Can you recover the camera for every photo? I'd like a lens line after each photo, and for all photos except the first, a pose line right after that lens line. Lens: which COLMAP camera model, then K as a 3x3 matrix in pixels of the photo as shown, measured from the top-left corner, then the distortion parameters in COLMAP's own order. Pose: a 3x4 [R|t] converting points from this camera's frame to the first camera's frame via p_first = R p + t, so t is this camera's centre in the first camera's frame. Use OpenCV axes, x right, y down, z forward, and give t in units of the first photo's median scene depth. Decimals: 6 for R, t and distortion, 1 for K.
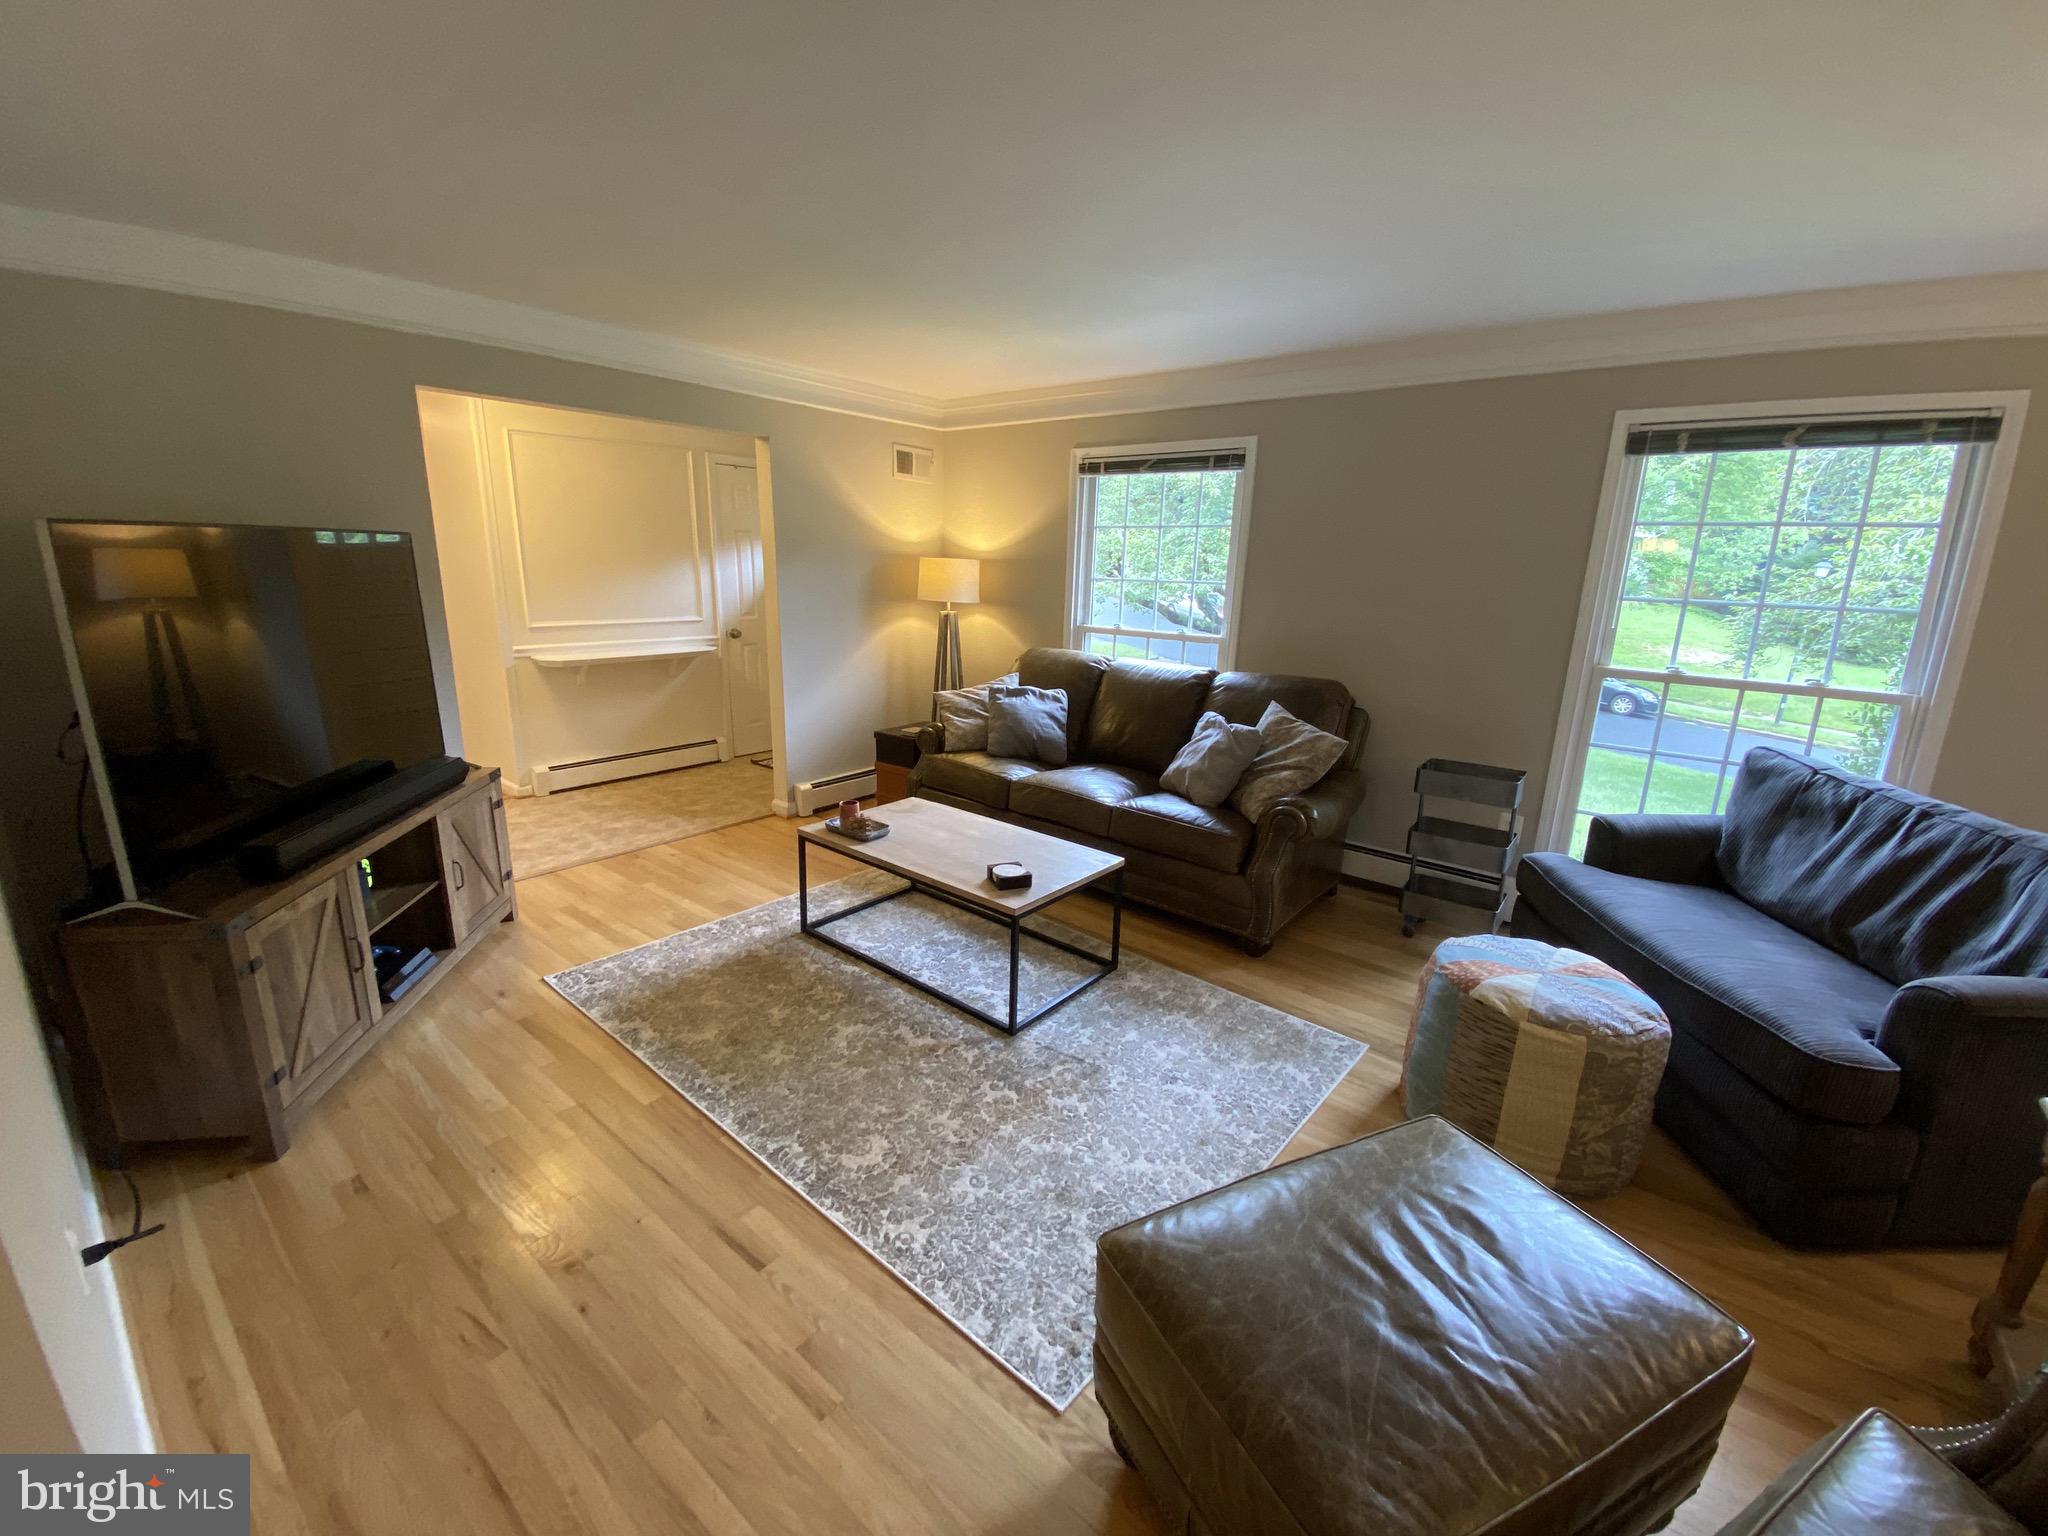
lens RADIAL K [[822.0, 0, 1026.6], [0, 822.0, 779.7], [0, 0, 1]] dist [0.000561, 0.000018]
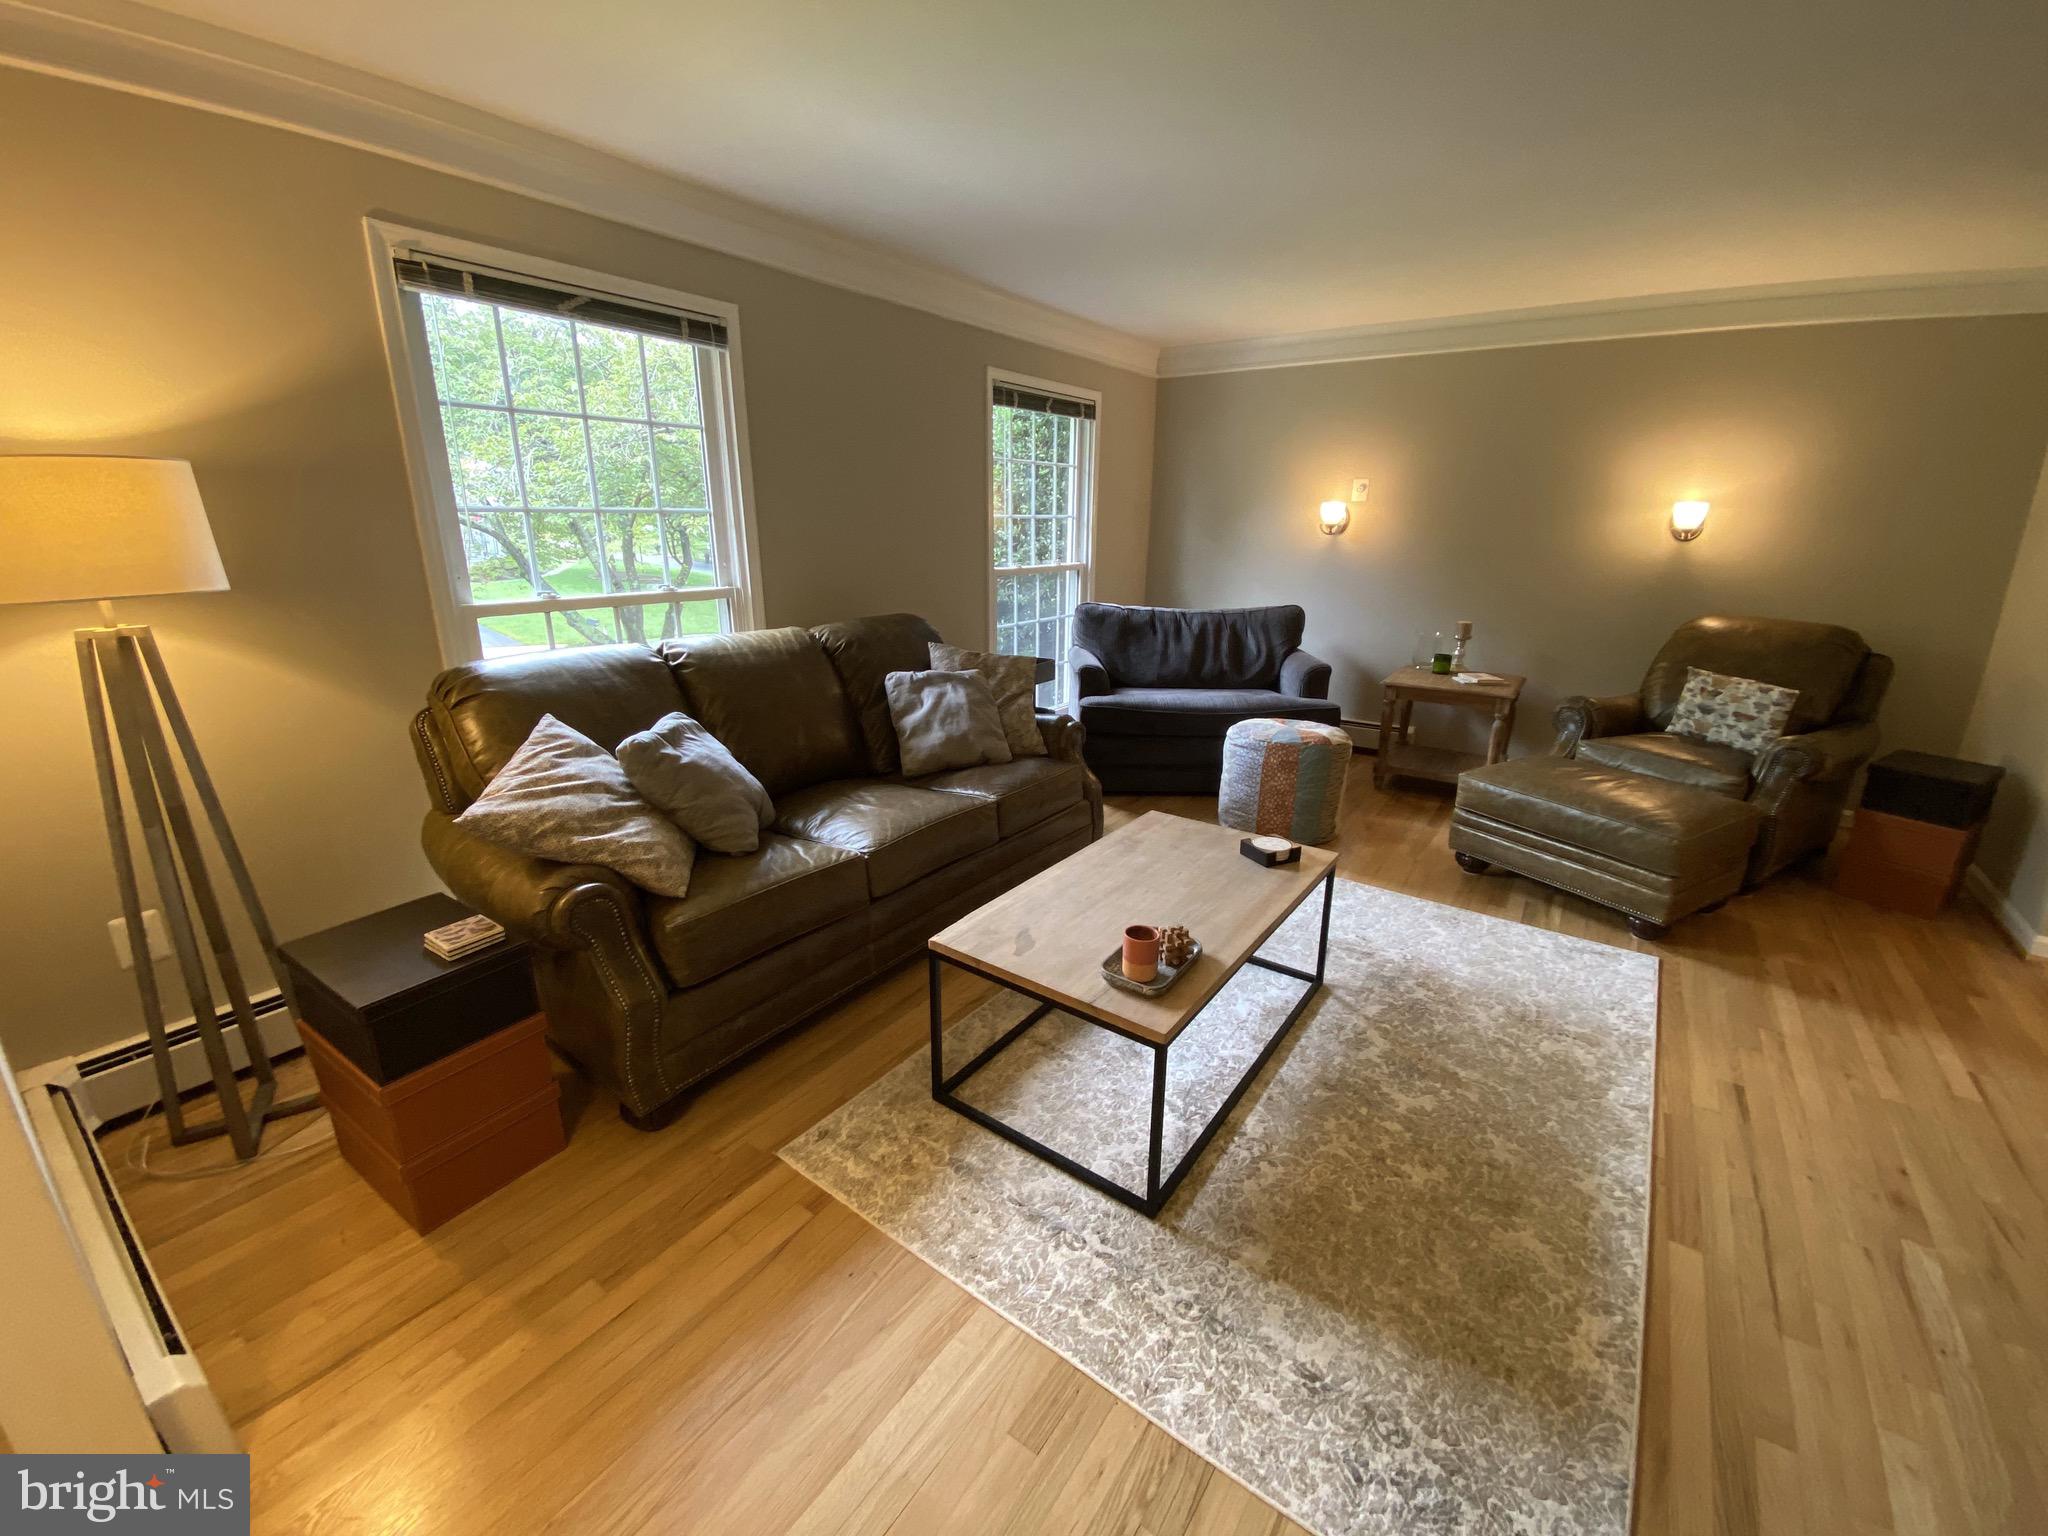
lens RADIAL K [[824.2, 0, 1024.0], [0, 824.2, 768.0], [0, 0, 1]] dist [-0.000088, -0.000134]
pose [[-0.056550, -0.331822, 0.941645, -0.696189], [0.230000, 0.913457, 0.335702, -0.286037], [-0.971546, 0.235562, 0.024663, 1.035453]]
